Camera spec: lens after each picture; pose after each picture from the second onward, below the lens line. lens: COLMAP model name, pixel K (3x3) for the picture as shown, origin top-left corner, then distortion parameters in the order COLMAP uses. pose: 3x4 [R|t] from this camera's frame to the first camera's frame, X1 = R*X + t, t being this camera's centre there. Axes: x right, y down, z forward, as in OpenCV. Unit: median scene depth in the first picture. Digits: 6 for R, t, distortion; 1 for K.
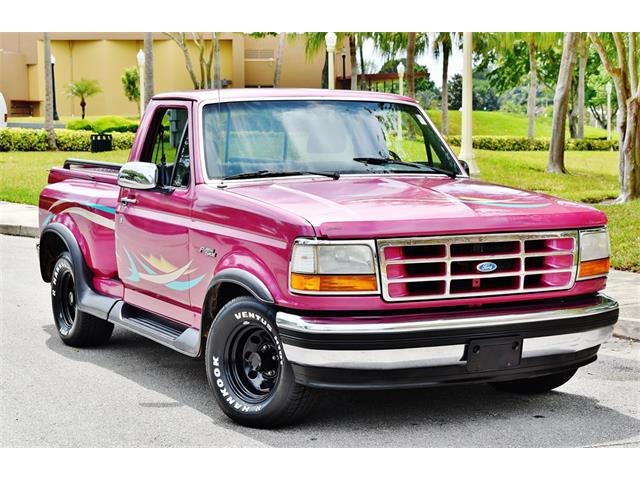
lens RADIAL K [[1292.6, 0, 320.0], [0, 1292.6, 240.0], [0, 0, 1]] dist [0.010931, -0.017473]
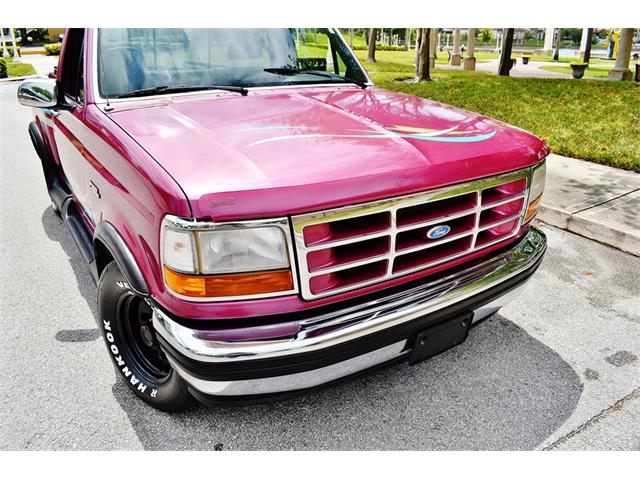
lens RADIAL K [[495.3, 0, 320.0], [0, 495.3, 240.0], [0, 0, 1]] dist [-0.088173, 0.005840]
pose [[0.994640, -0.033068, 0.097967, 0.031703], [0.002364, 0.954507, 0.298180, -0.058514], [-0.103370, -0.296350, 0.949469, 0.719356]]
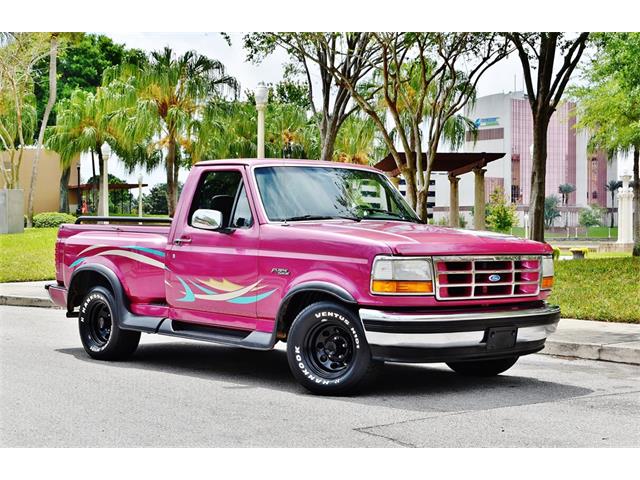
lens RADIAL K [[1072.1, 0, 320.0], [0, 1072.1, 240.0], [0, 0, 1]] dist [0.014455, 0.018663]
pose [[0.970794, 0.009368, 0.239733, -0.342110], [0.009144, 0.997066, -0.075993, 0.066556], [-0.239741, 0.075965, 0.967860, -0.117361]]
